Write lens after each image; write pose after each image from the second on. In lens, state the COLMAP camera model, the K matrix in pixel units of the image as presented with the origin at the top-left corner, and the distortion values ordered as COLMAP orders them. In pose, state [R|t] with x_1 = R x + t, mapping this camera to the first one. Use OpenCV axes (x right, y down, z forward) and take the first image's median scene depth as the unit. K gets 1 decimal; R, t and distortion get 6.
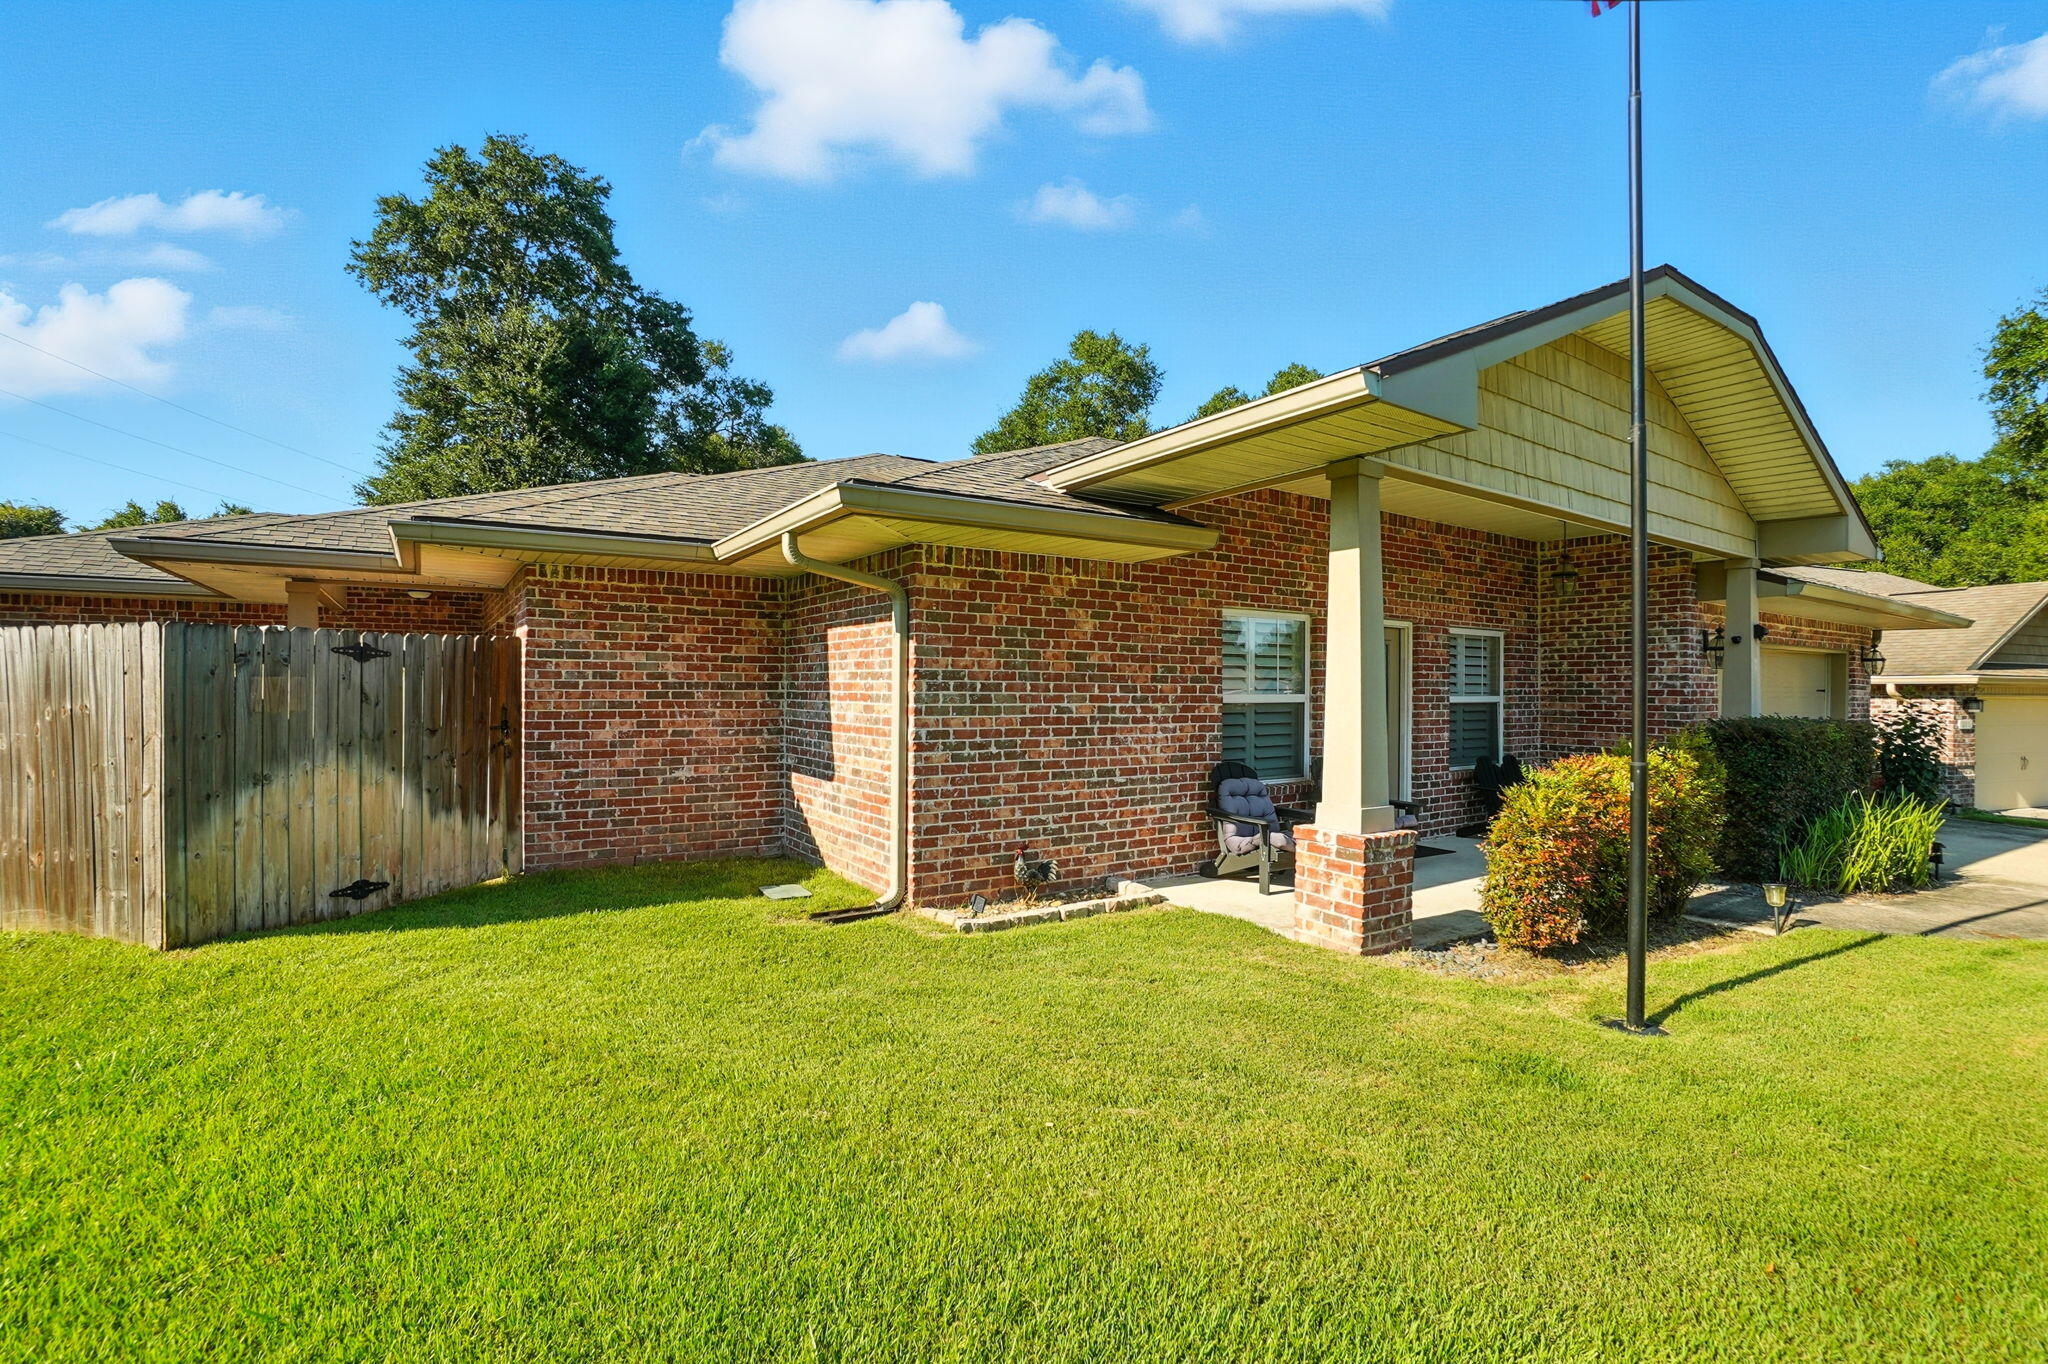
lens RADIAL K [[920.5, 0, 1015.6], [0, 920.5, 681.8], [0, 0, 1]] dist [-0.064555, 0.020617]
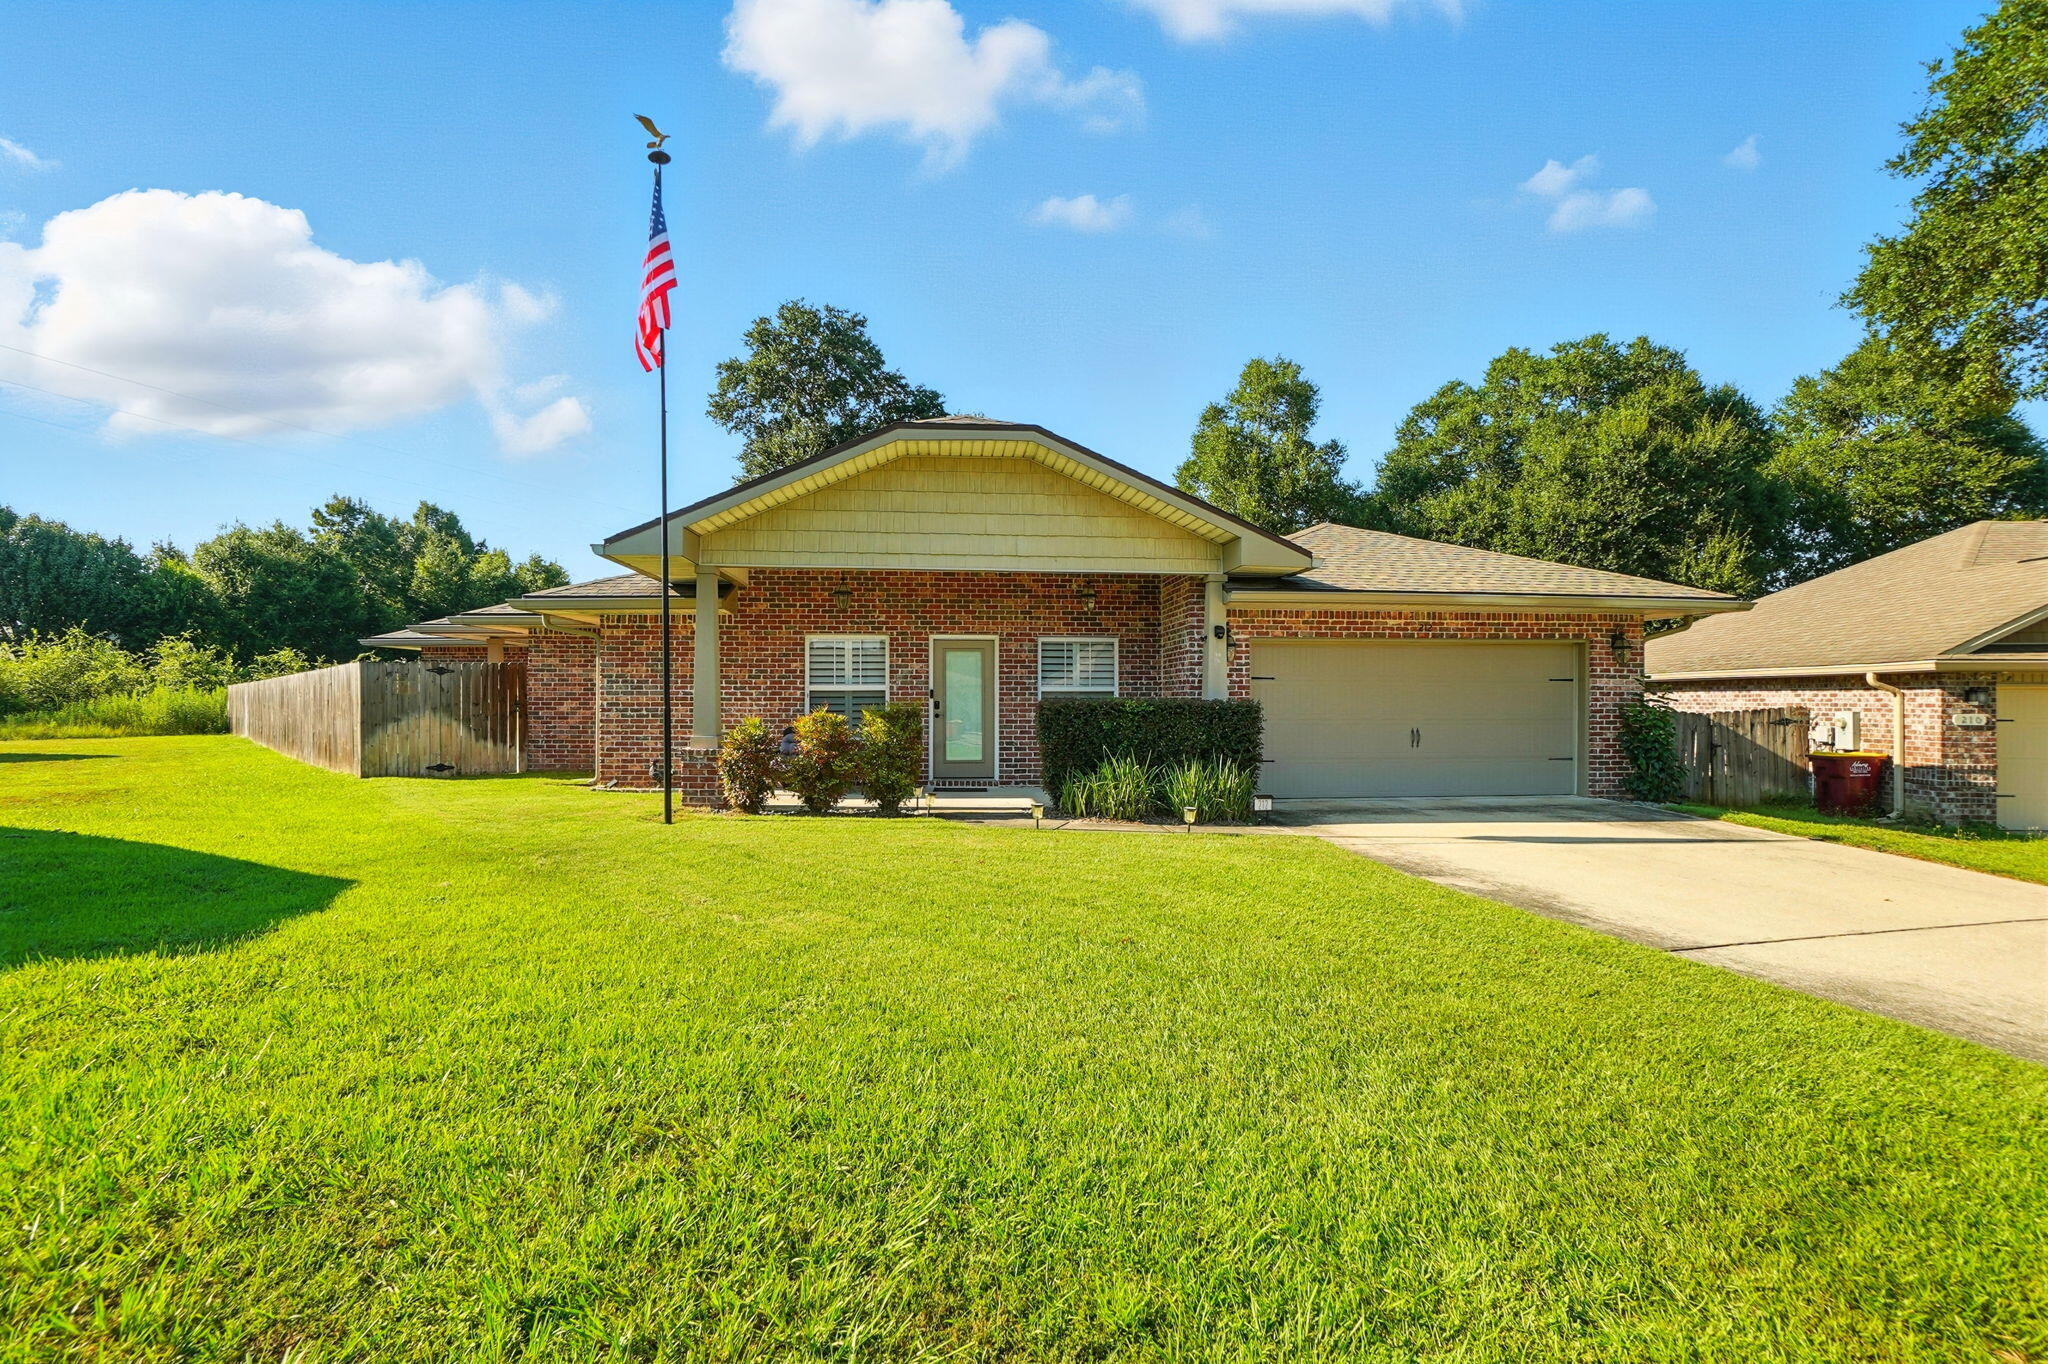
lens RADIAL K [[920.5, 0, 1015.6], [0, 920.5, 681.8], [0, 0, 1]] dist [-0.064555, 0.020617]
pose [[0.883088, -0.014357, -0.468987, 1.446648], [0.008605, 0.999859, -0.014405, 0.036665], [0.469128, 0.008685, 0.883088, -0.347814]]
